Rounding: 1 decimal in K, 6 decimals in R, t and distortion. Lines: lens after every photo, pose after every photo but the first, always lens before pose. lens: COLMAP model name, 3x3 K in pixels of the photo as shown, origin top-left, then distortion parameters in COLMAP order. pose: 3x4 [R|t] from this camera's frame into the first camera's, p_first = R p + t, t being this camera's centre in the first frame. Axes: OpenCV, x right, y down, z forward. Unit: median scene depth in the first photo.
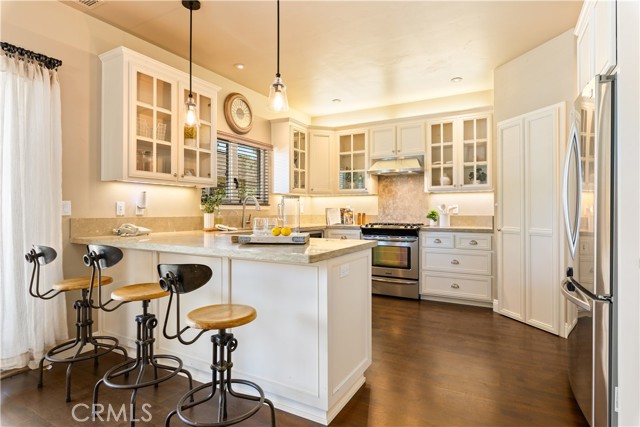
lens RADIAL K [[347.4, 0, 322.2], [0, 347.4, 210.2], [0, 0, 1]] dist [-0.004887, -0.000258]
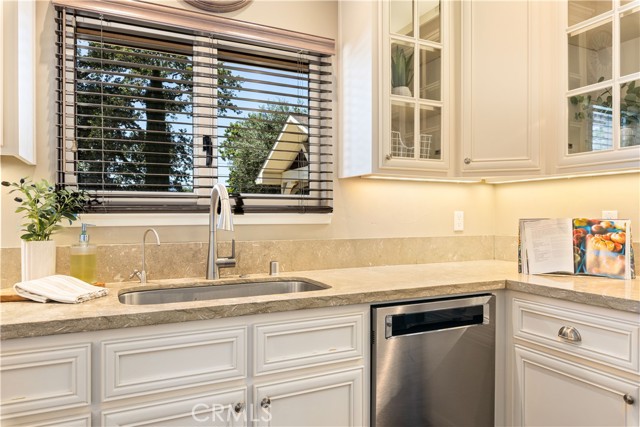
lens RADIAL K [[441.6, 0, 322.1], [0, 441.6, 215.5], [0, 0, 1]] dist [0.004421, 0.005408]
pose [[0.828531, 0.000111, -0.559943, 0.097932], [0.000913, 0.999998, 0.001549, -0.011334], [0.559943, -0.001794, 0.828529, 0.644568]]
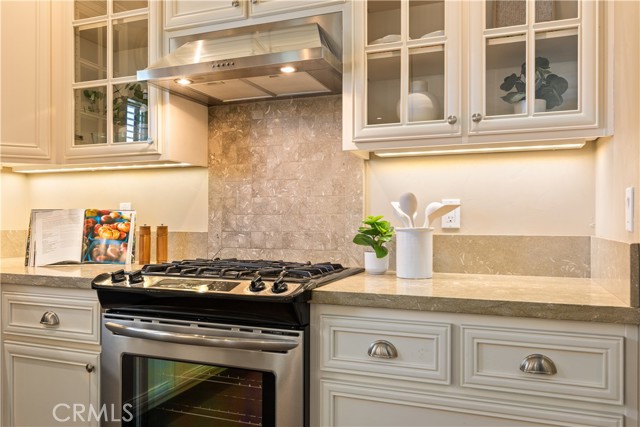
lens RADIAL K [[500.7, 0, 319.8], [0, 500.7, 217.0], [0, 0, 1]] dist [0.002889, 0.004215]
pose [[0.989797, 0.000798, 0.142486, 0.219817], [-0.000967, 0.999999, 0.001115, -0.000467], [-0.142485, -0.001241, 0.989796, 0.612103]]
